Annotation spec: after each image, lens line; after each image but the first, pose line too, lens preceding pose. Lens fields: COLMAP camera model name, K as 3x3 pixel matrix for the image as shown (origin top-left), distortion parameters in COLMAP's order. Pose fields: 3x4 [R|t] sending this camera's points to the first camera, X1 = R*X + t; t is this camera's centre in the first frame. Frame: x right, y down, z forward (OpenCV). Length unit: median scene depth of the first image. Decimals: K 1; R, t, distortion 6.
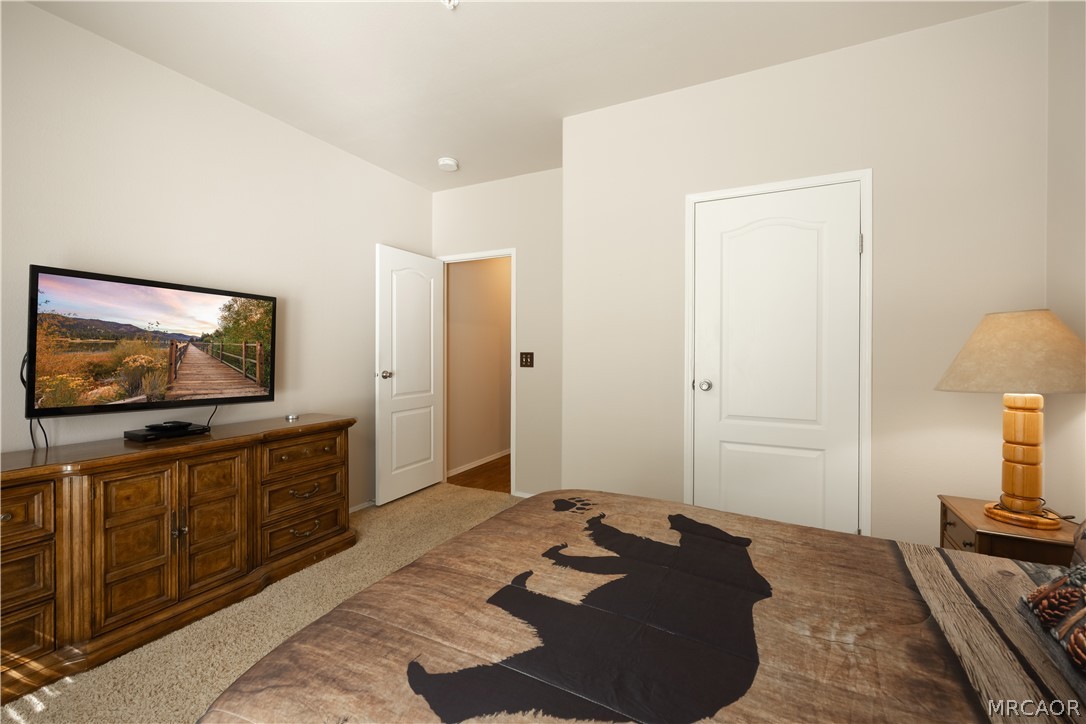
lens RADIAL K [[465.9, 0, 559.7], [0, 465.9, 350.5], [0, 0, 1]] dist [-0.000194, -0.000020]
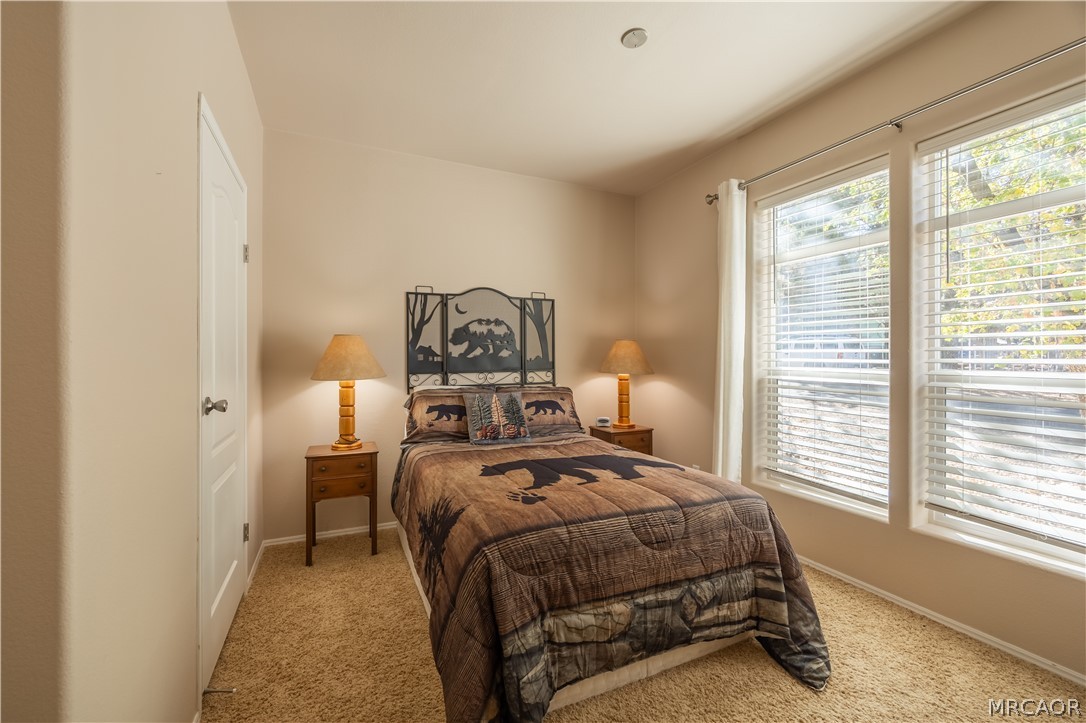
lens RADIAL K [[420.7, 0, 526.6], [0, 420.7, 361.9], [0, 0, 1]] dist [-0.003554, 0.000435]
pose [[-0.763970, -0.008222, 0.645199, -0.663119], [-0.006185, 0.999966, 0.005419, 0.011458], [-0.645222, 0.000149, -0.763995, 1.918002]]
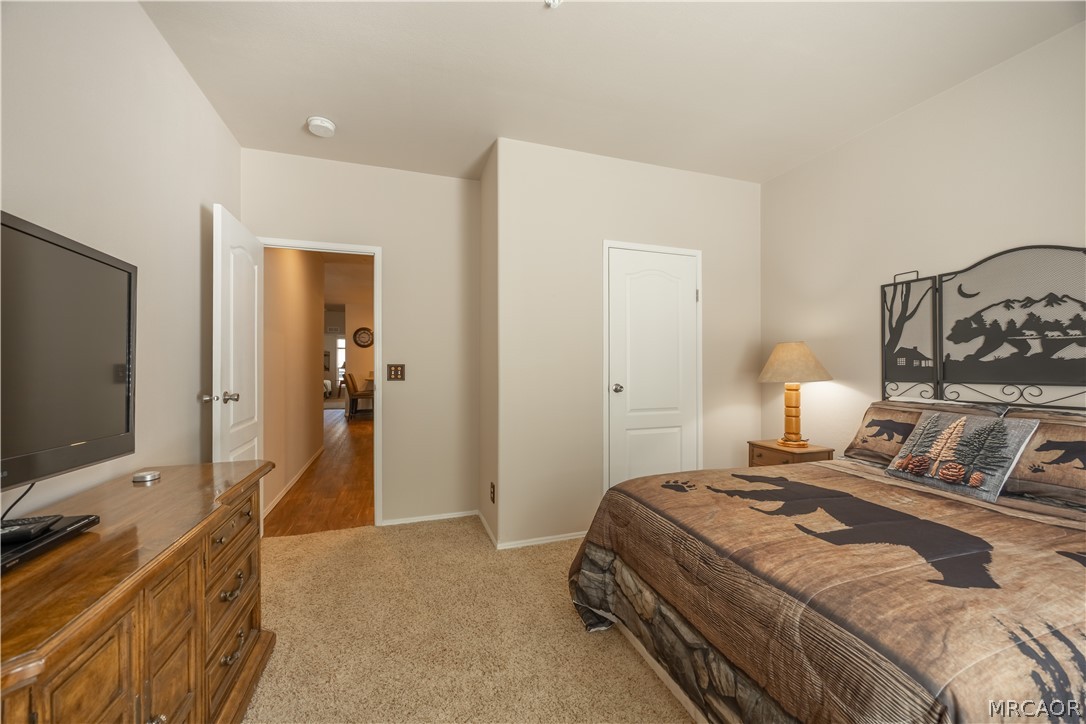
lens RADIAL K [[420.7, 0, 549.5], [0, 420.7, 362.4], [0, 0, 1]] dist [-0.003554, 0.000435]
pose [[0.694425, -0.001119, 0.719564, -1.112333], [0.002778, 0.999996, -0.001126, 0.004616], [-0.719559, 0.002782, 0.694425, 0.519177]]
